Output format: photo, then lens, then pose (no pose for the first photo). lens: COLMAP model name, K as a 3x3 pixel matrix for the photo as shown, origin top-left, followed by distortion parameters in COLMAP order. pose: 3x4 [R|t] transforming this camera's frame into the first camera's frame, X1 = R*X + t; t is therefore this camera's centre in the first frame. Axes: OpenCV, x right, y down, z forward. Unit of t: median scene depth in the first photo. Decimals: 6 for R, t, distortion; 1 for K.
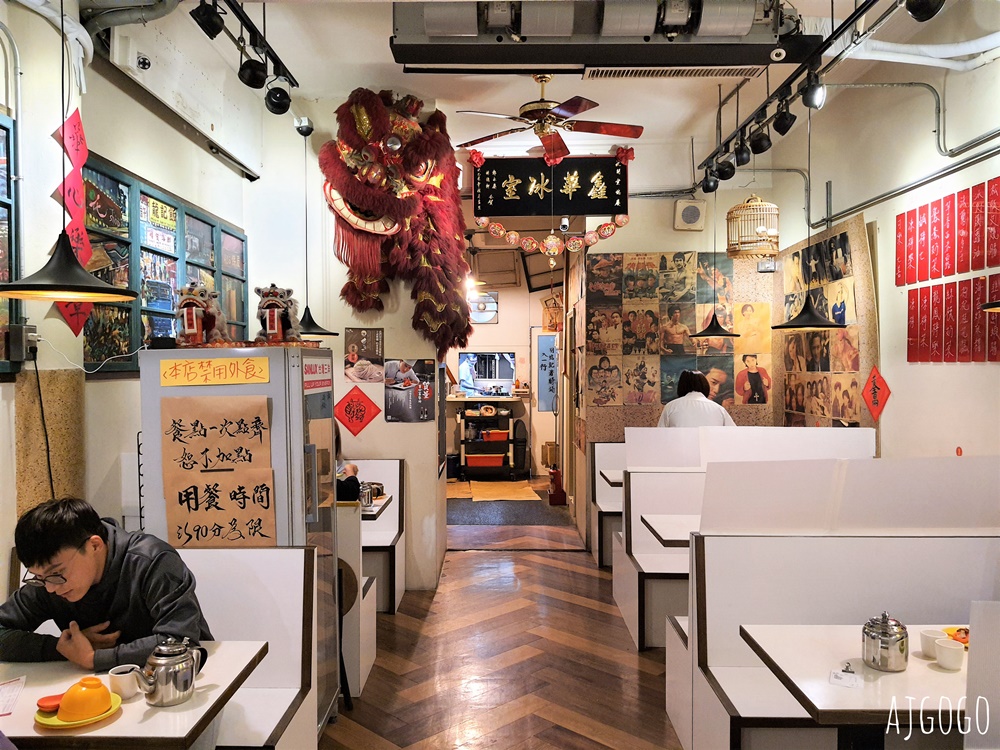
lens RADIAL K [[821.1, 0, 500.0], [0, 821.1, 375.0], [0, 0, 1]] dist [0.196504, -0.001692]
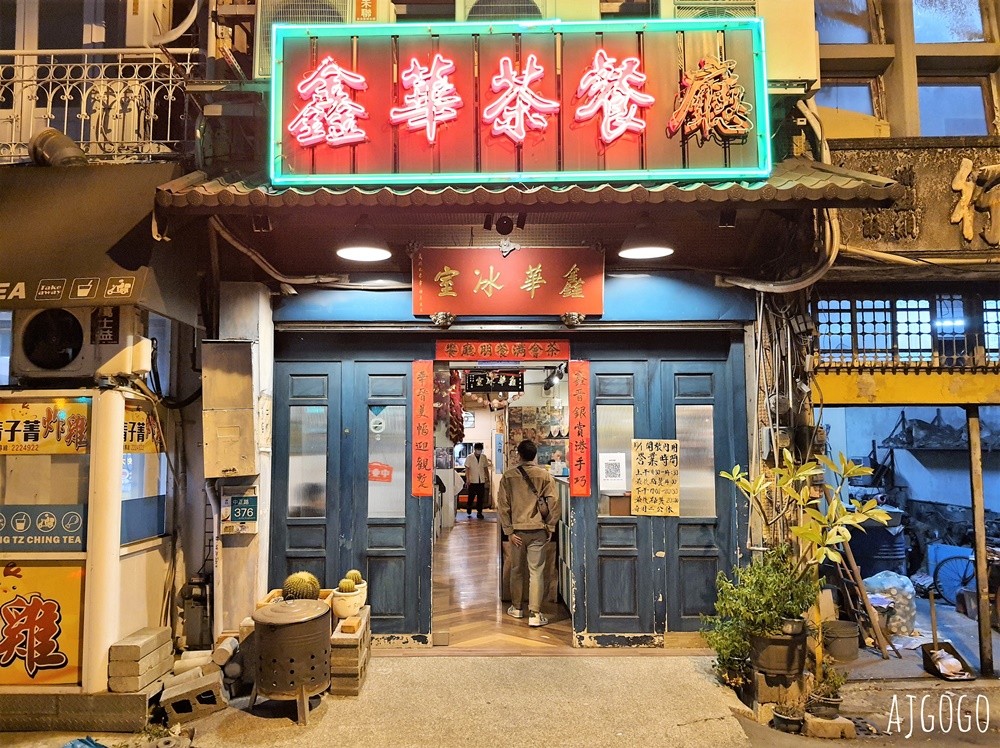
lens RADIAL K [[821.1, 0, 500.0], [0, 821.1, 374.0], [0, 0, 1]] dist [0.196504, -0.001692]
pose [[0.999605, 0.001377, 0.028088, 0.004504], [0.001505, 0.994751, -0.102312, 0.017135], [-0.028081, 0.102314, 0.994356, -1.603348]]
